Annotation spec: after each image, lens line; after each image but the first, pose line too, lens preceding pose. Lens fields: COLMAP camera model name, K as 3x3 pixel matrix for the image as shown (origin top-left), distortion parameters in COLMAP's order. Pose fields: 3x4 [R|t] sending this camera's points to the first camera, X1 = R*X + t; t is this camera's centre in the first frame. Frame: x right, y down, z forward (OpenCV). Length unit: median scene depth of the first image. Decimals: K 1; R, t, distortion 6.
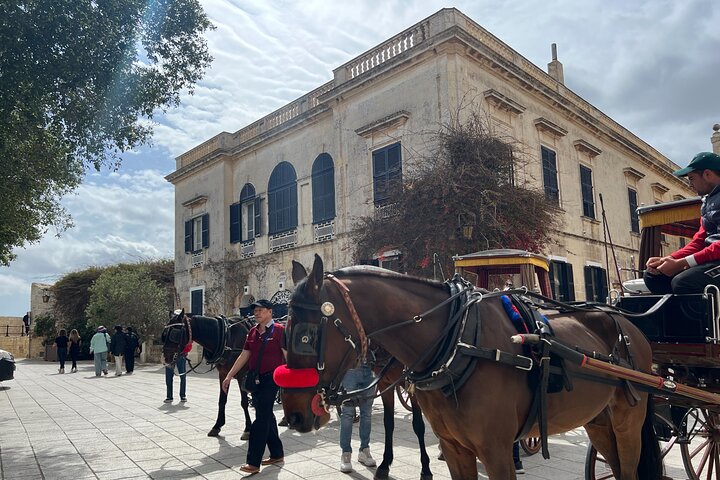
lens RADIAL K [[528.7, 0, 360.0], [0, 528.7, 240.0], [0, 0, 1]] dist [-0.000540, -0.001668]
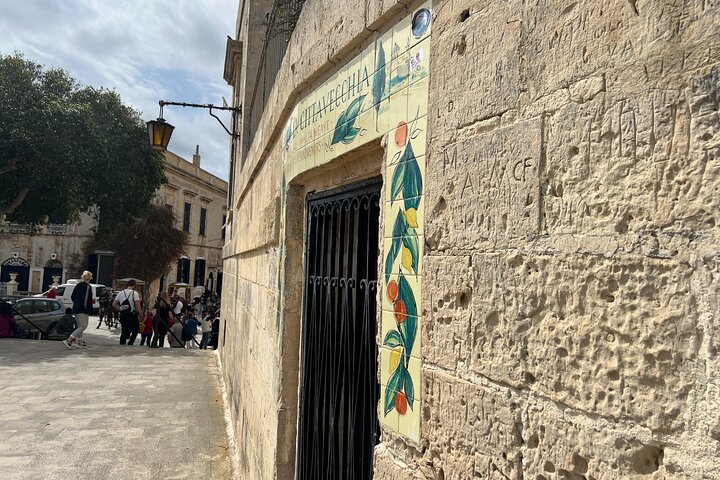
lens RADIAL K [[528.7, 0, 360.0], [0, 528.7, 240.0], [0, 0, 1]] dist [-0.000540, -0.001668]
pose [[0.750533, 0.093392, 0.654200, -0.463828], [-0.163492, 0.985430, 0.046889, -0.231374], [-0.640290, -0.142148, 0.754866, -0.981640]]
